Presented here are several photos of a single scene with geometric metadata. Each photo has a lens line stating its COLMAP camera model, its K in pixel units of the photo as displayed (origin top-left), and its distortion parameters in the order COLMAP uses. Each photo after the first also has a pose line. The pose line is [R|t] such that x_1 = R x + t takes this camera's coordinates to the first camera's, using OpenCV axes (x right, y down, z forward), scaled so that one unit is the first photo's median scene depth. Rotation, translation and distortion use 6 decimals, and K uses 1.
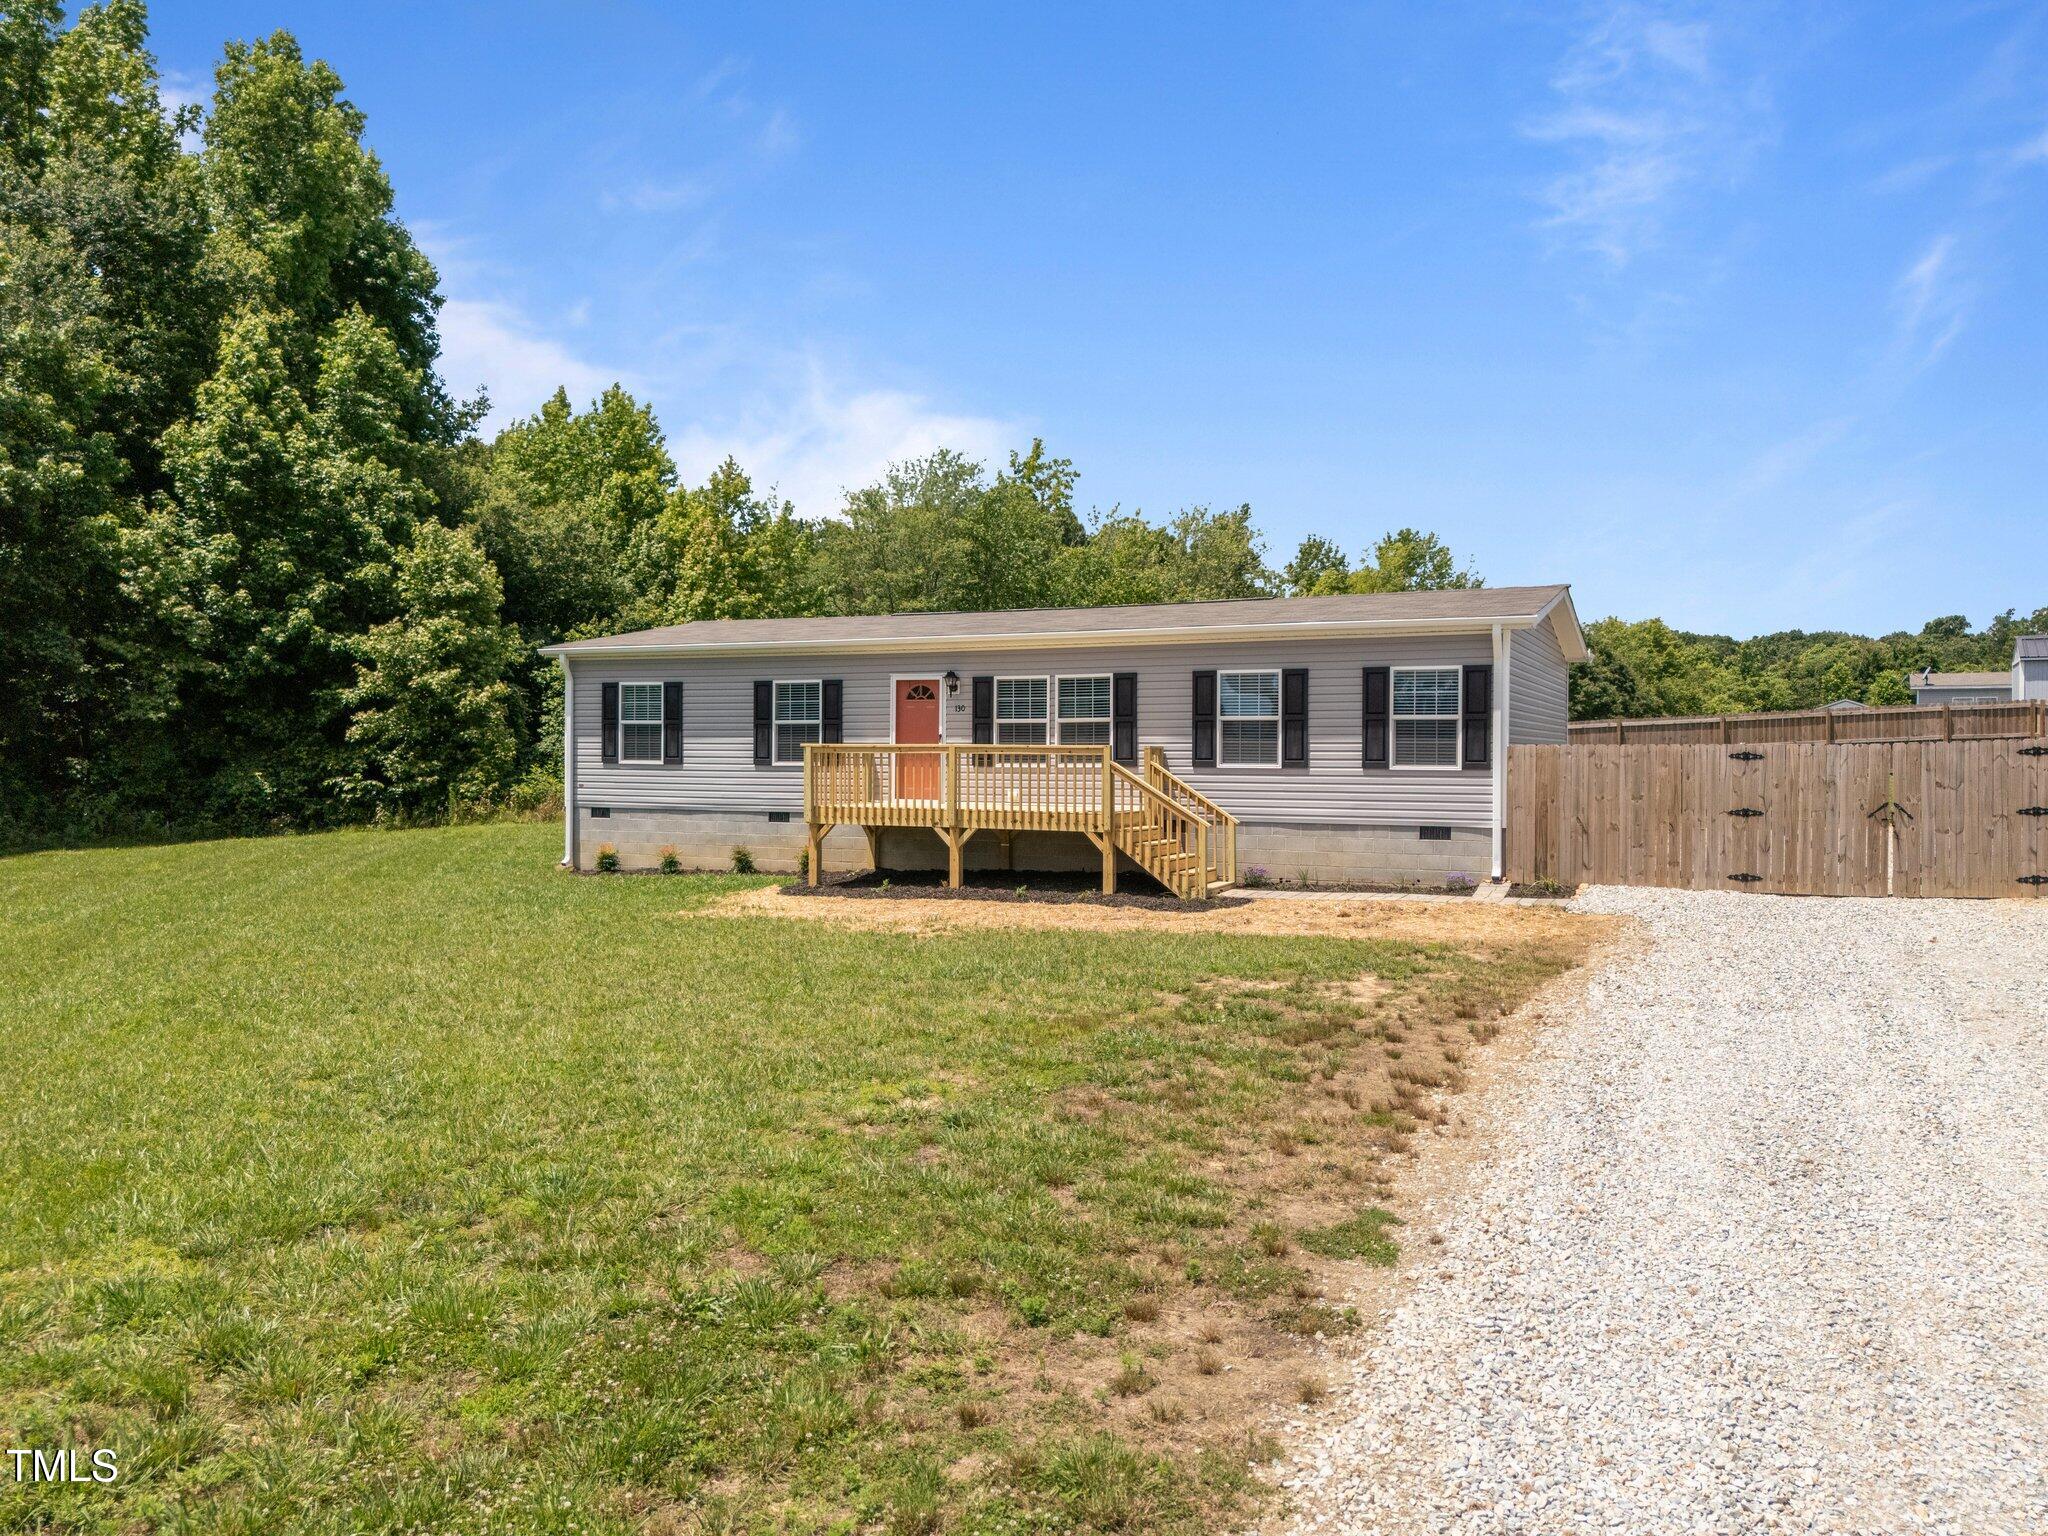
lens RADIAL K [[1506.5, 0, 1024.0], [0, 1506.5, 768.0], [0, 0, 1]] dist [0.080269, -0.085859]
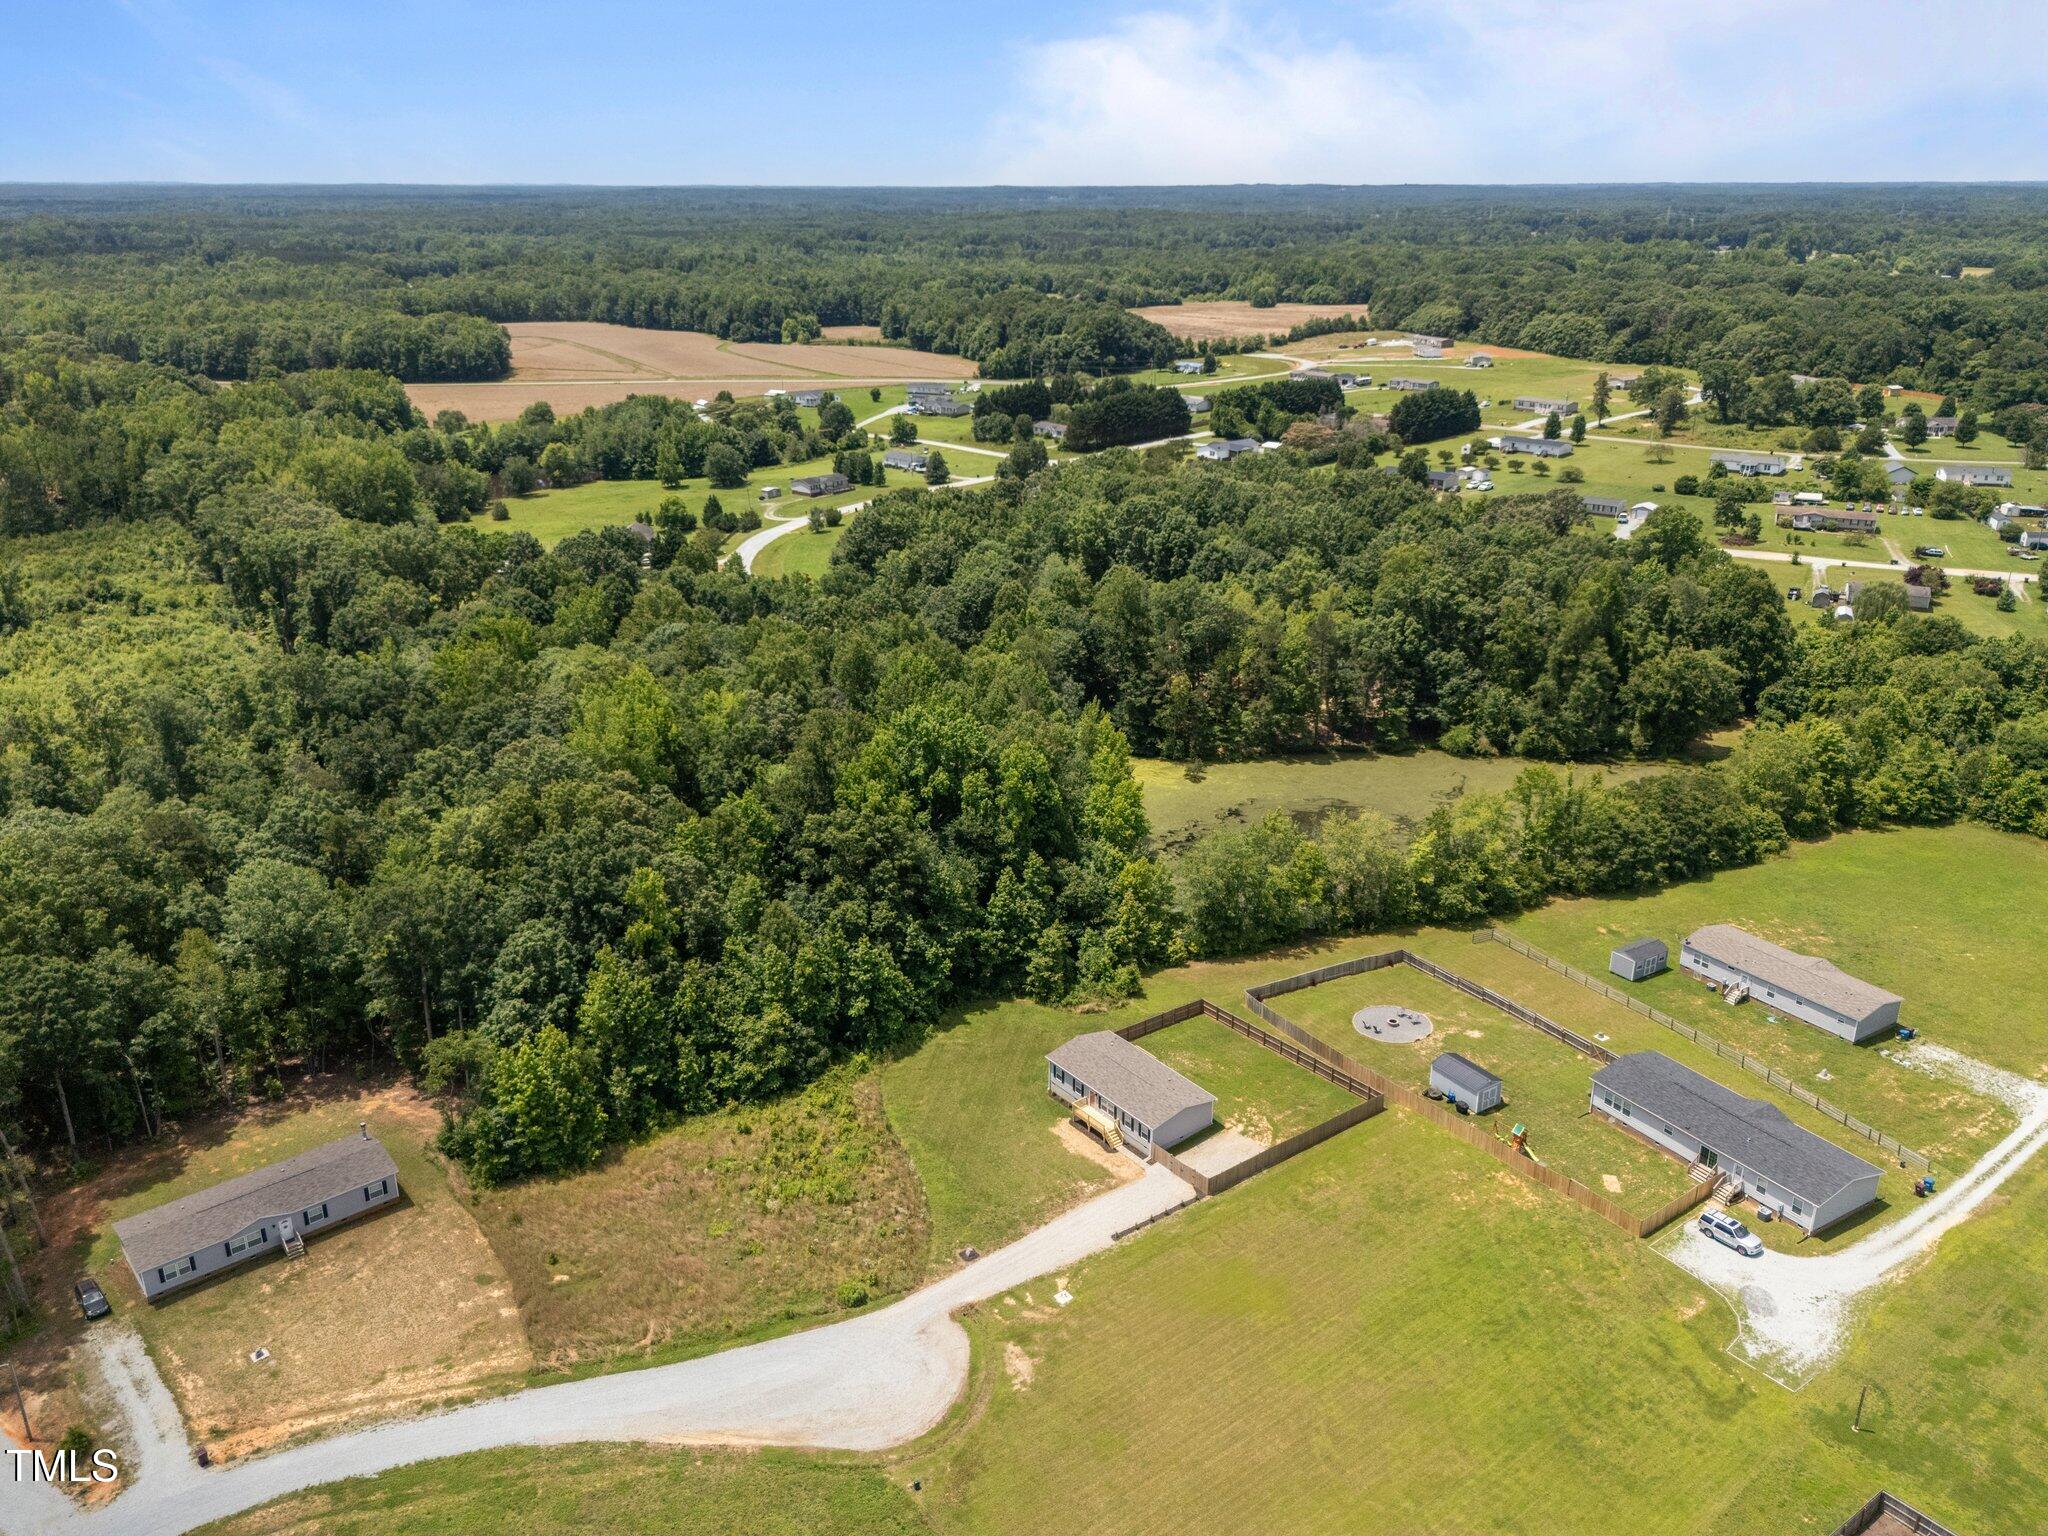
lens RADIAL K [[1551.6, 0, 1010.2], [0, 1551.6, 731.8], [0, 0, 1]] dist [0.076271, -0.087776]
pose [[0.881731, 0.147980, -0.447942, 2.346166], [0.004303, 0.946965, 0.321307, -3.614990], [0.471733, -0.285234, 0.834332, -4.229102]]
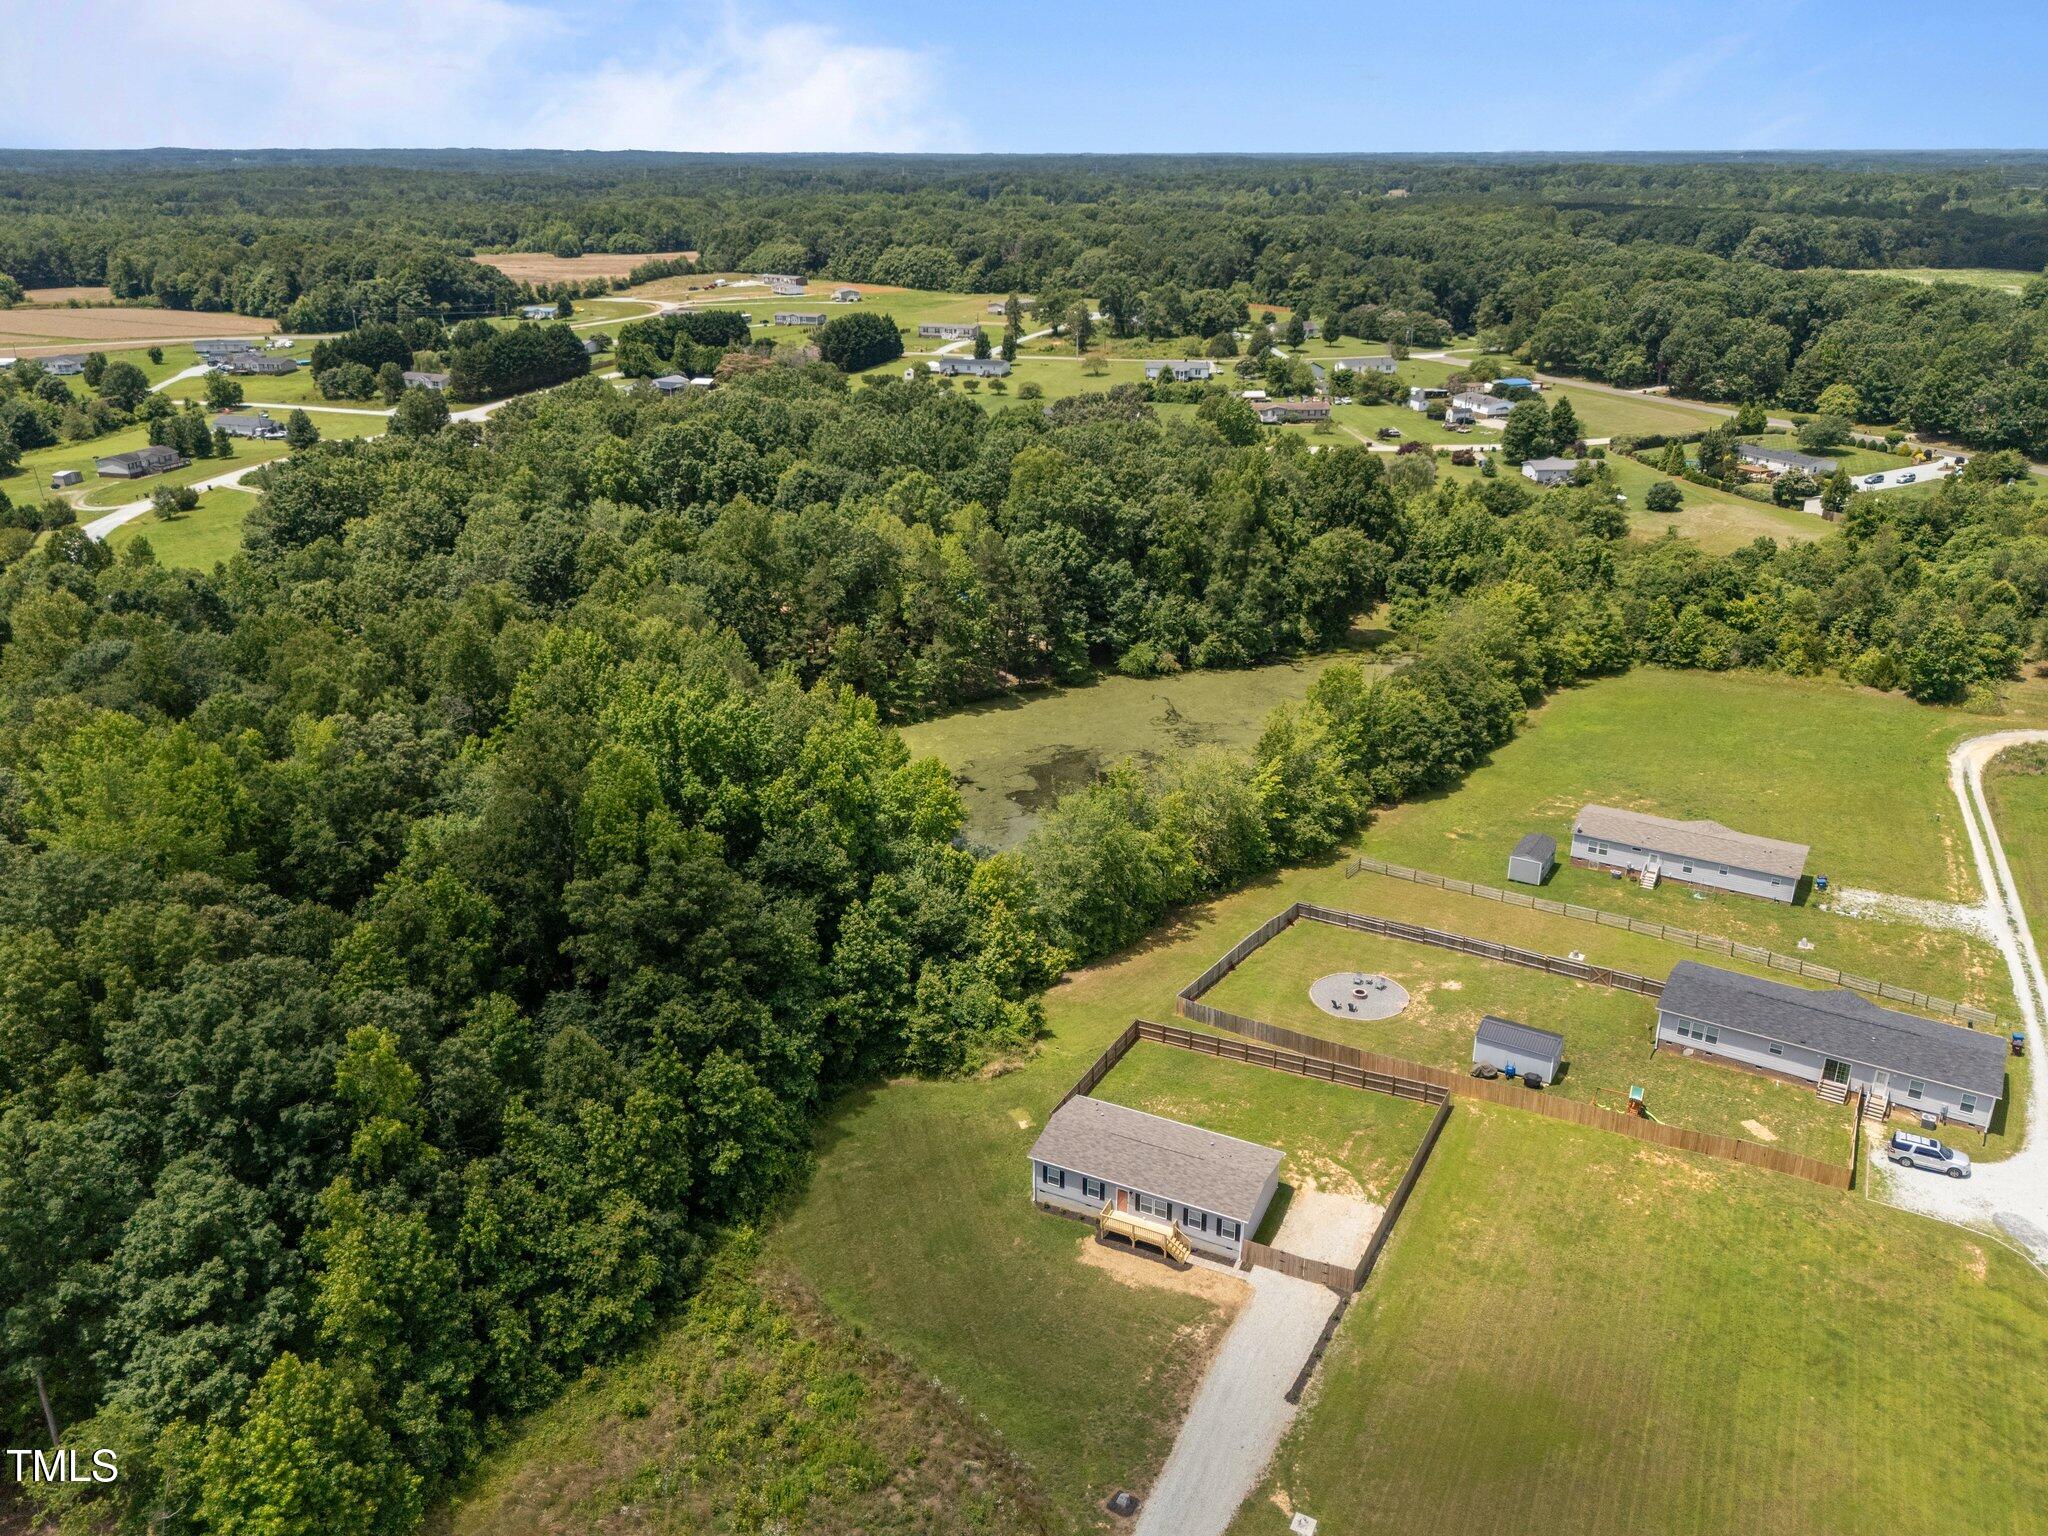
lens RADIAL K [[1546.4, 0, 1011.3], [0, 1546.4, 757.1], [0, 0, 1]] dist [0.052841, -0.035740]
pose [[0.999525, 0.003163, -0.030670, -0.263200], [0.007955, 0.934592, 0.355633, -2.893102], [0.029788, -0.355708, 0.934122, -2.854934]]
